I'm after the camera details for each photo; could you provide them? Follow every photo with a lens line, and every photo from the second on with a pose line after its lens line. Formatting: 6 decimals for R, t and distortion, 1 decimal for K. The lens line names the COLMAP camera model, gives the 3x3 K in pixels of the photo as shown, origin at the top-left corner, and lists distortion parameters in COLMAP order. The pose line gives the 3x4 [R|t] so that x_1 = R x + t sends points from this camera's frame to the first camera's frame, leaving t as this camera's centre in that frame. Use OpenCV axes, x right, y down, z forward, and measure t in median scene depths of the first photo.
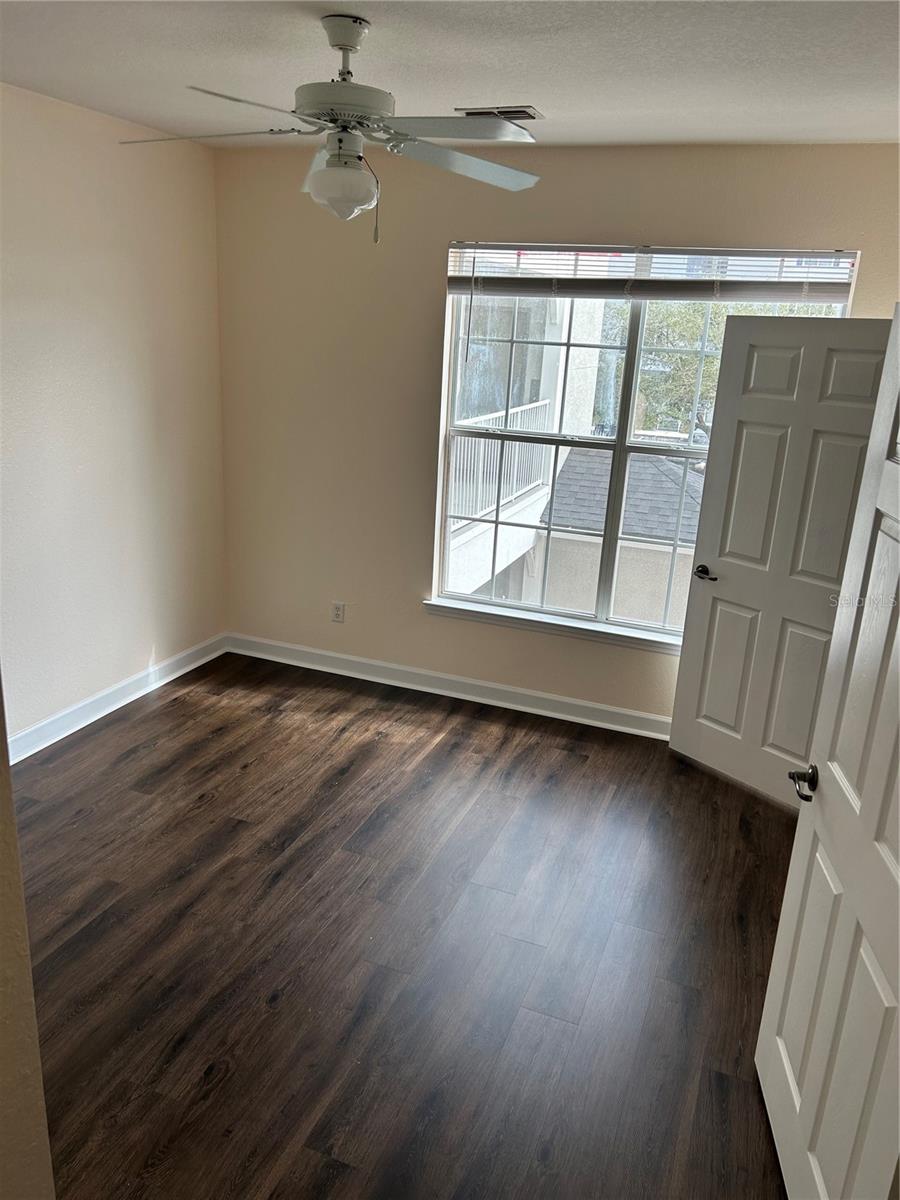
lens RADIAL K [[906.6, 0, 449.7], [0, 906.6, 606.6], [0, 0, 1]] dist [0.043700, -0.006302]
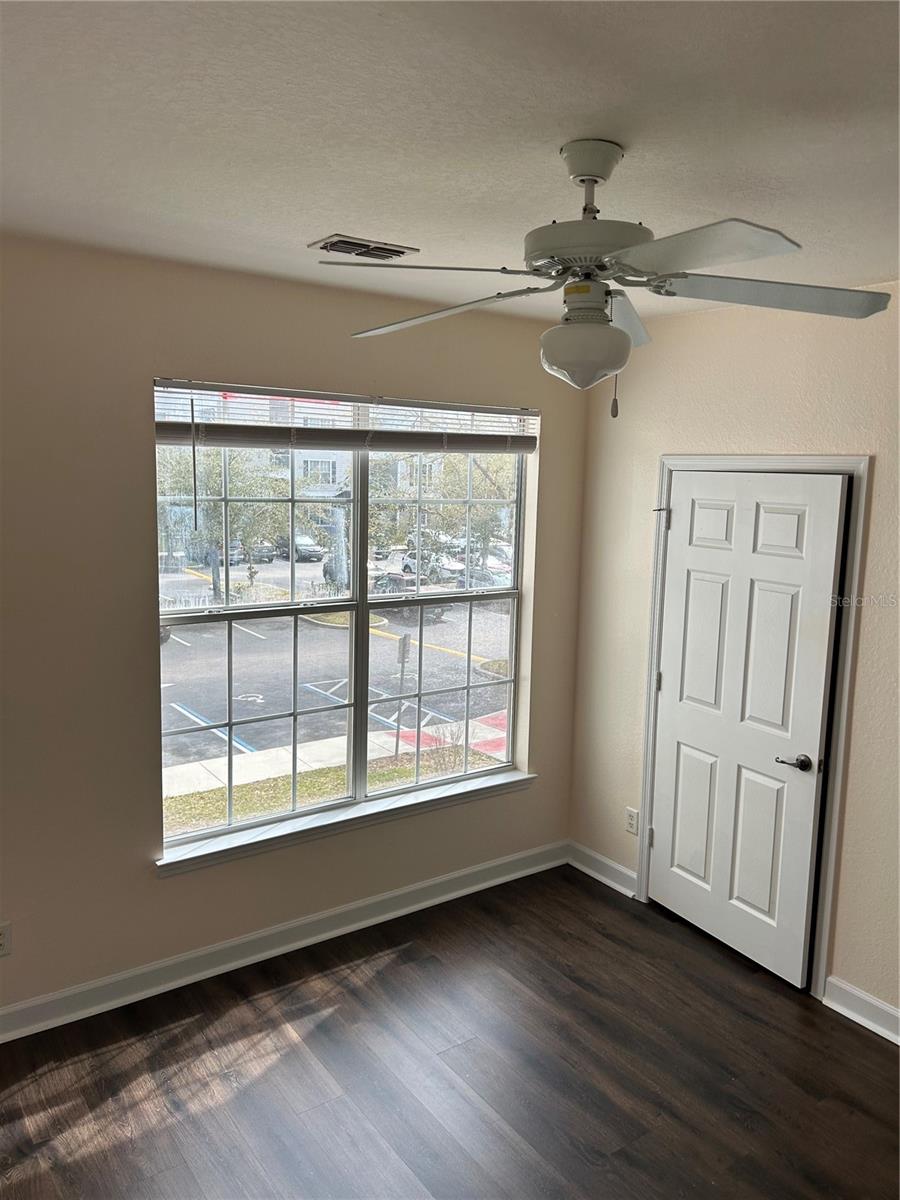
lens RADIAL K [[906.6, 0, 449.6], [0, 906.6, 592.9], [0, 0, 1]] dist [0.043700, -0.006302]
pose [[0.551121, -0.149130, 0.820991, -0.505304], [0.252806, 0.967498, 0.006037, -0.173327], [-0.795207, 0.204224, 0.570910, 0.418399]]
